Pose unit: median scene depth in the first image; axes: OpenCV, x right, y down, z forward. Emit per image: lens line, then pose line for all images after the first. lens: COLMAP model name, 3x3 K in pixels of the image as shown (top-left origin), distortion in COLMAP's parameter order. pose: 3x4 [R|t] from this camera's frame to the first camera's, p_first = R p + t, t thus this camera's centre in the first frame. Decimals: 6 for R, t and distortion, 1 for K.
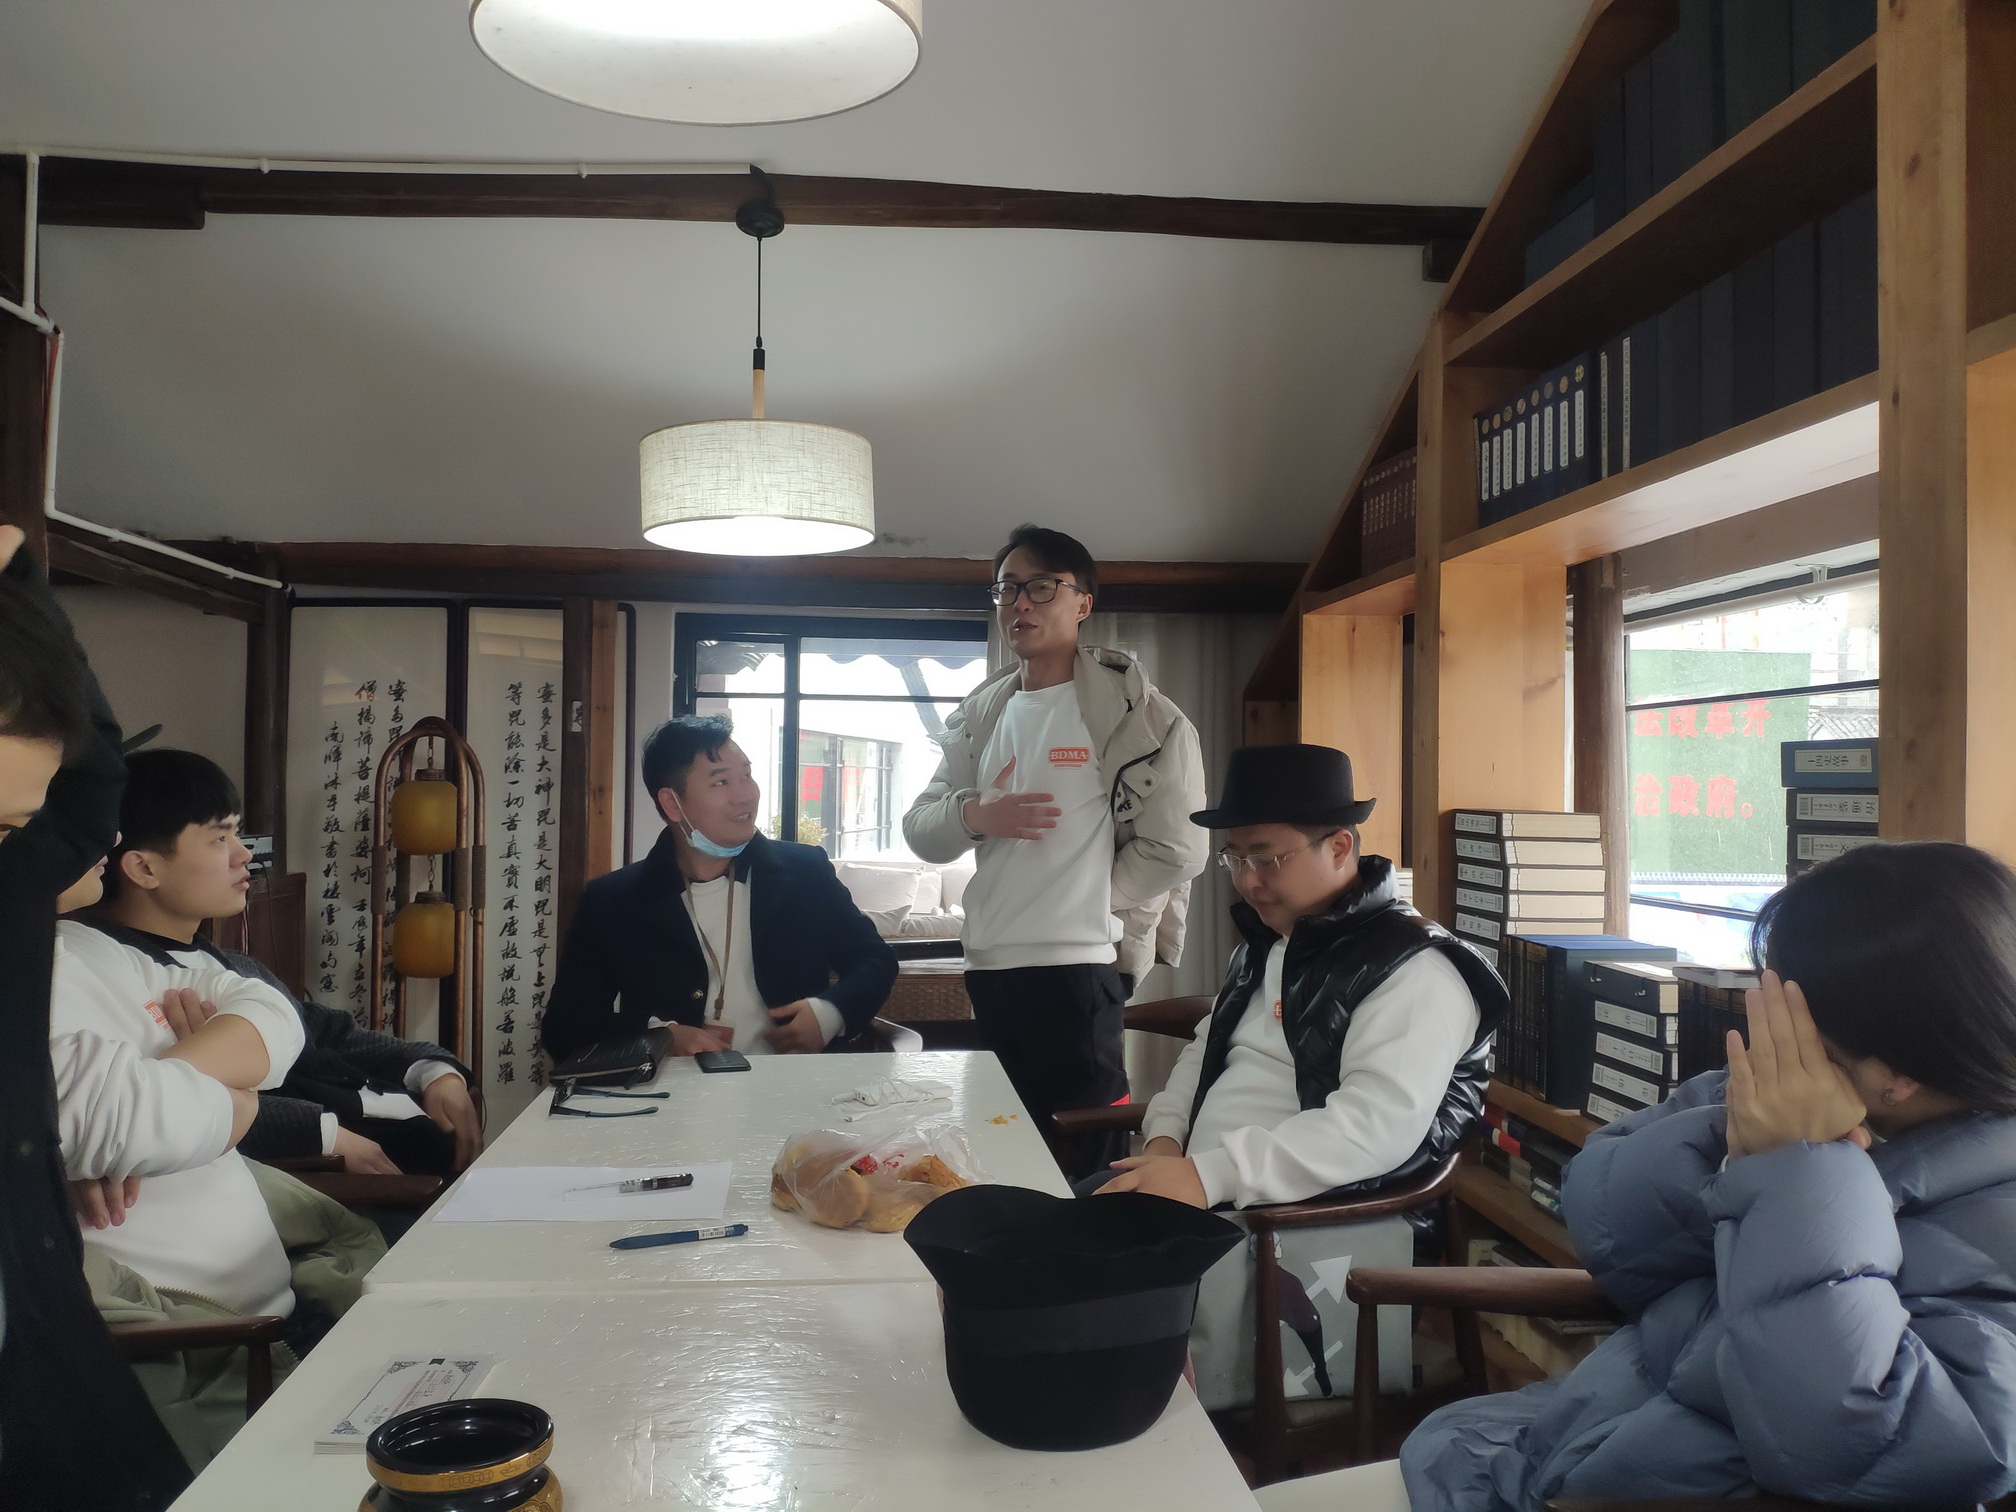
lens RADIAL K [[1548.2, 0, 1004.8], [0, 1548.2, 745.1], [0, 0, 1]] dist [0.000014, -0.027835]
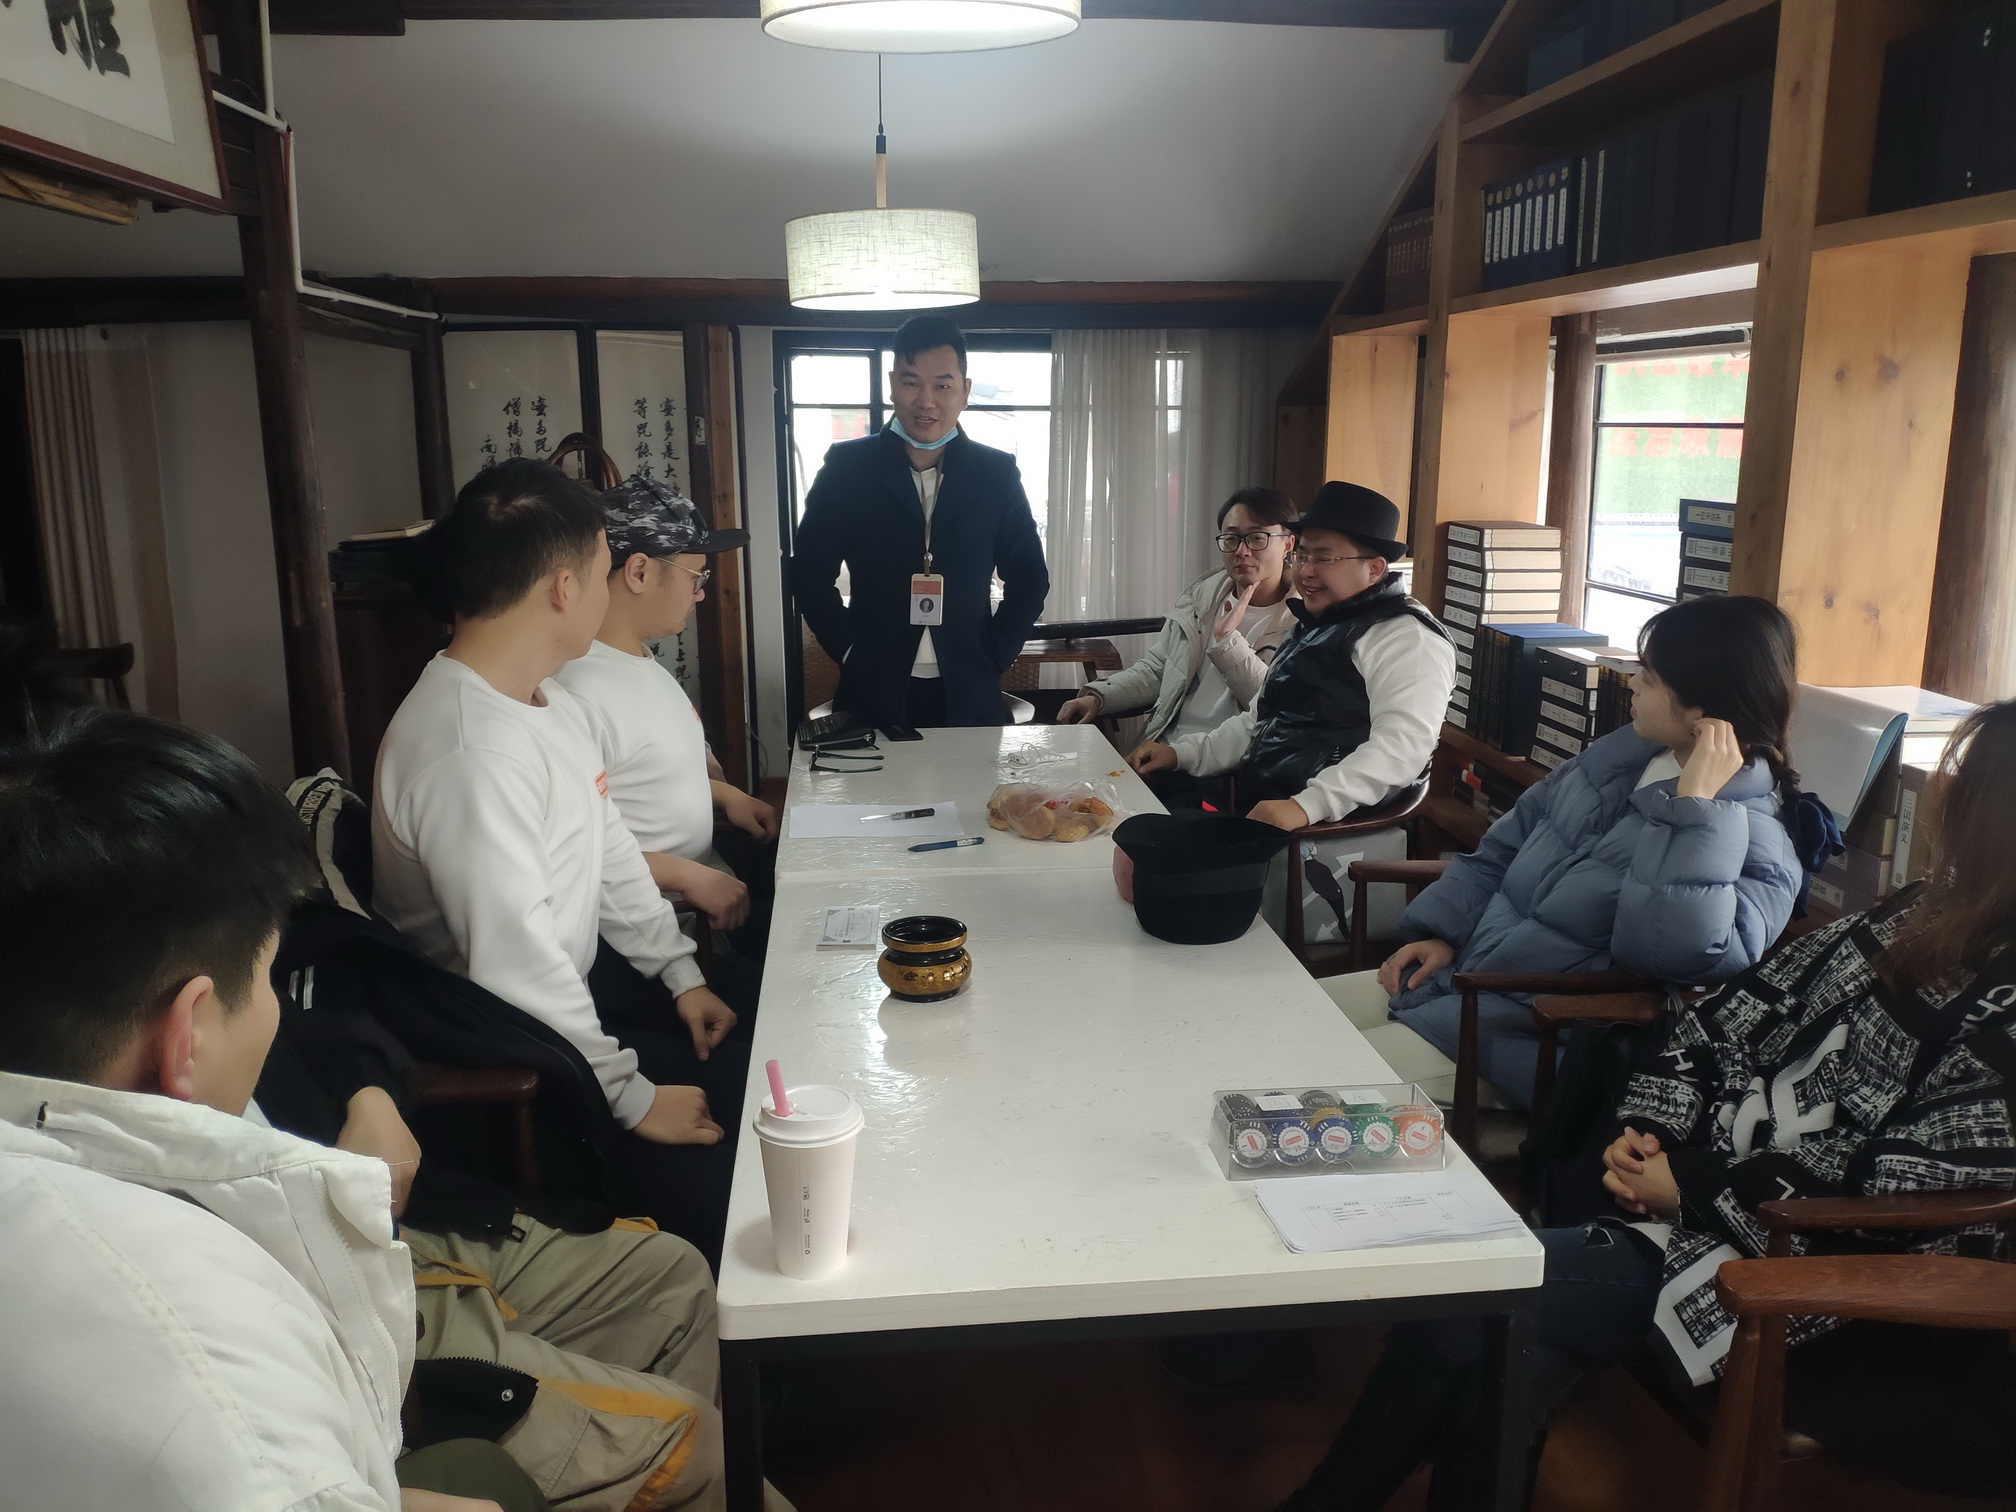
lens RADIAL K [[1548.2, 0, 1027.7], [0, 1548.2, 737.5], [0, 0, 1]] dist [0.000014, -0.027835]
pose [[0.999917, -0.010474, 0.007559, -0.065298], [0.008532, 0.974951, 0.222256, -0.075270], [-0.009697, -0.222173, 0.974959, -0.275216]]
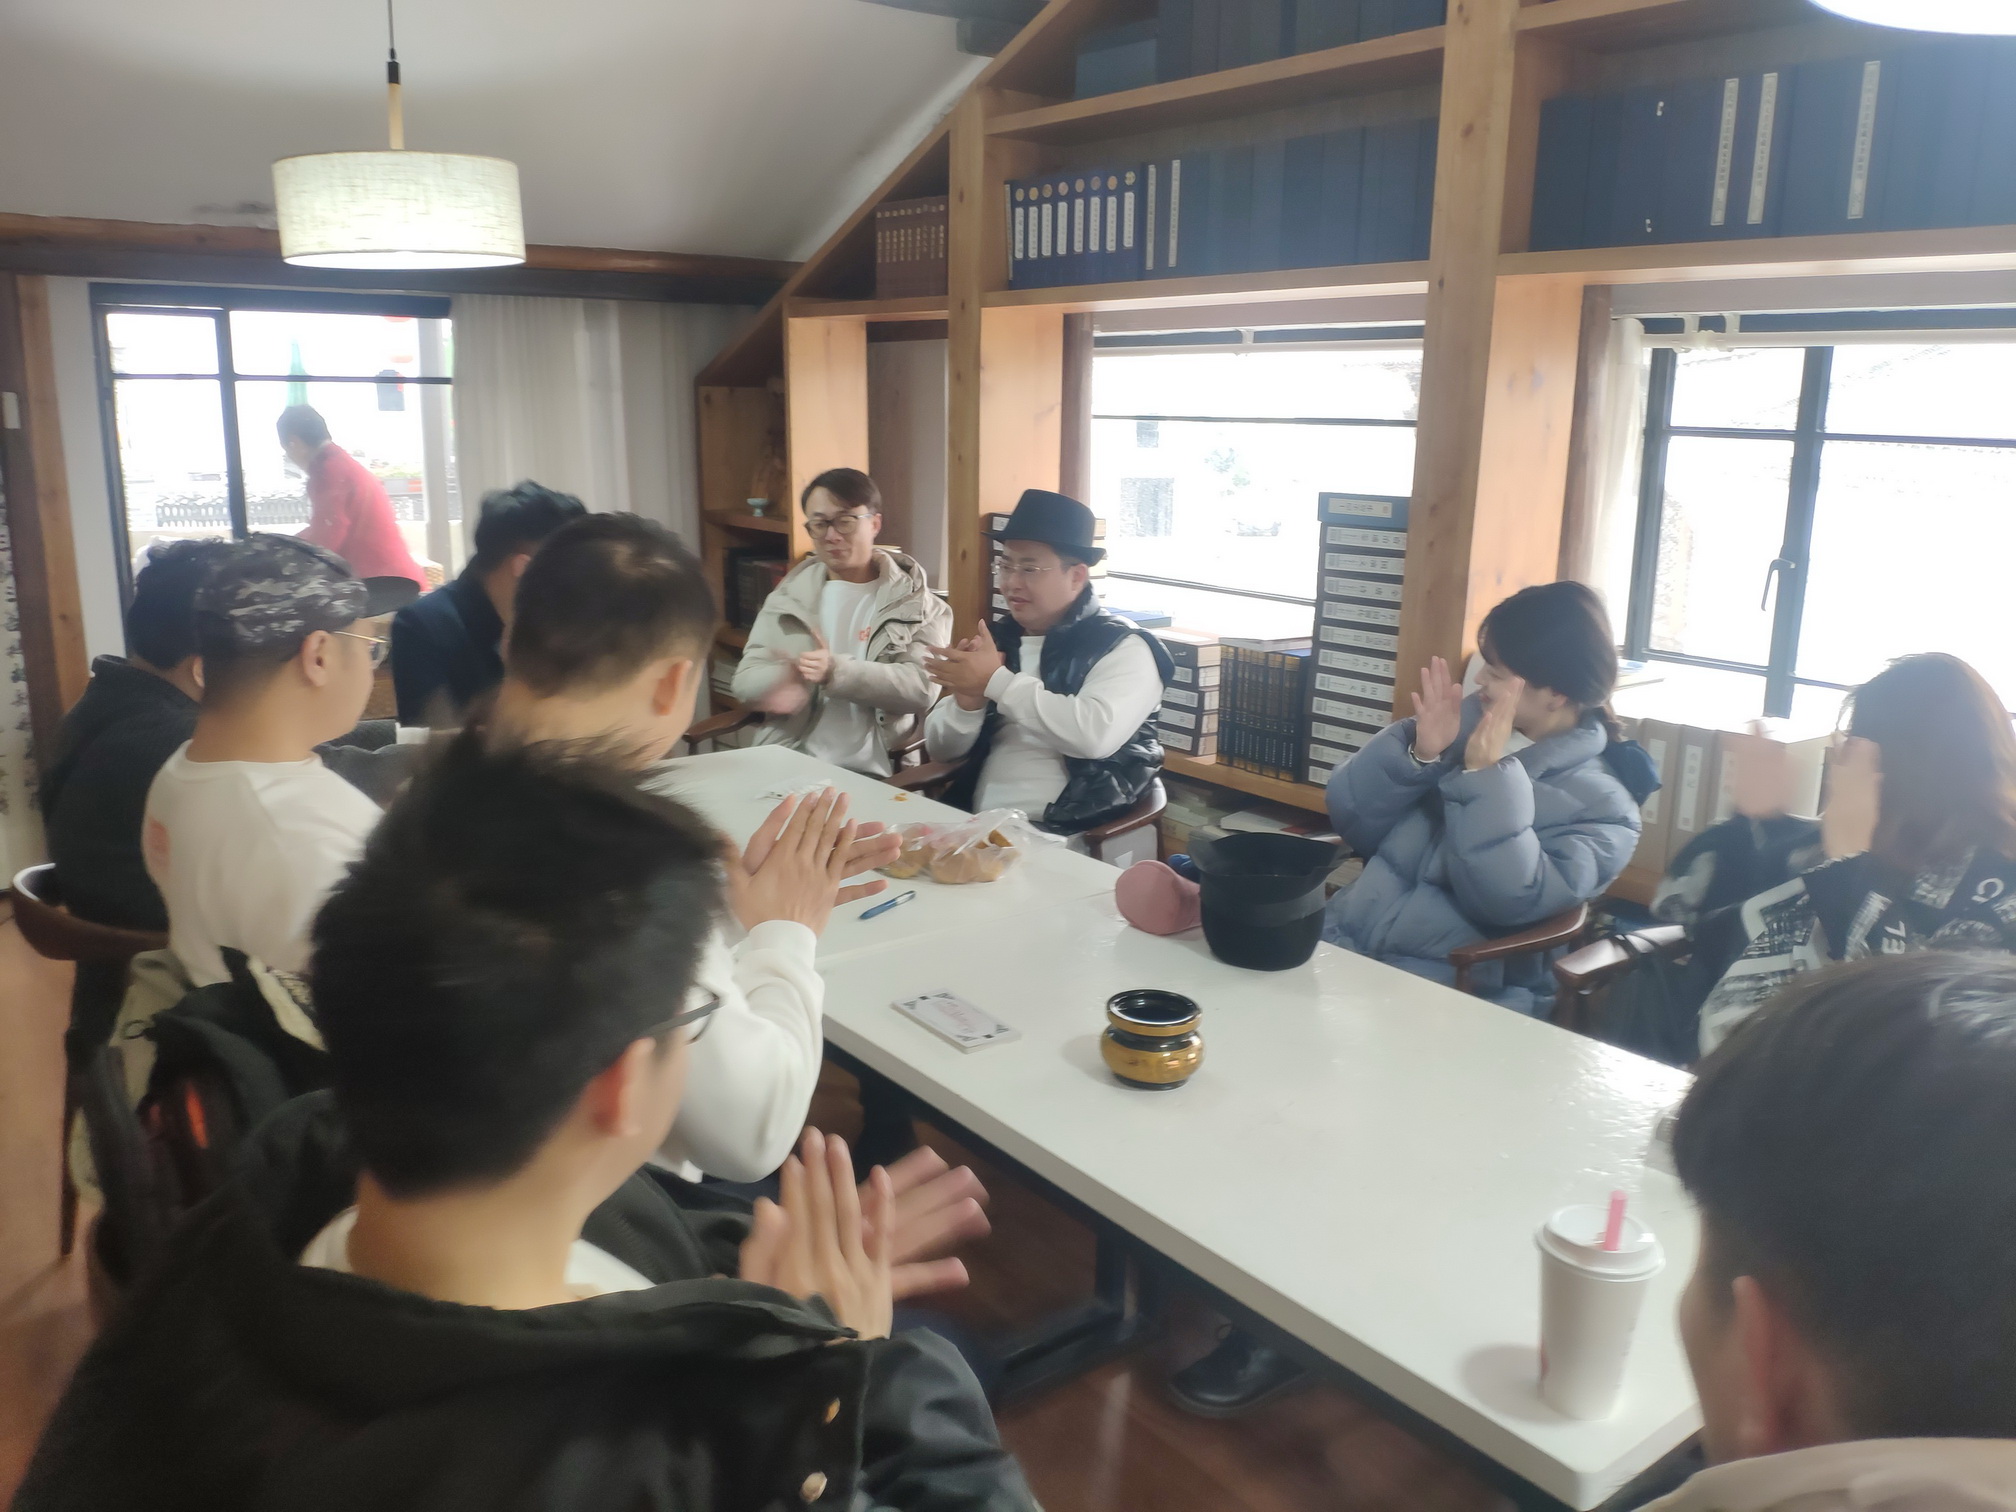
lens RADIAL K [[1548.2, 0, 998.0], [0, 1548.2, 743.0], [0, 0, 1]] dist [0.000014, -0.027835]
pose [[0.854882, -0.108877, 0.507270, -0.404725], [-0.019951, 0.970111, 0.241840, -0.088040], [-0.518439, -0.216865, 0.827158, -0.106561]]
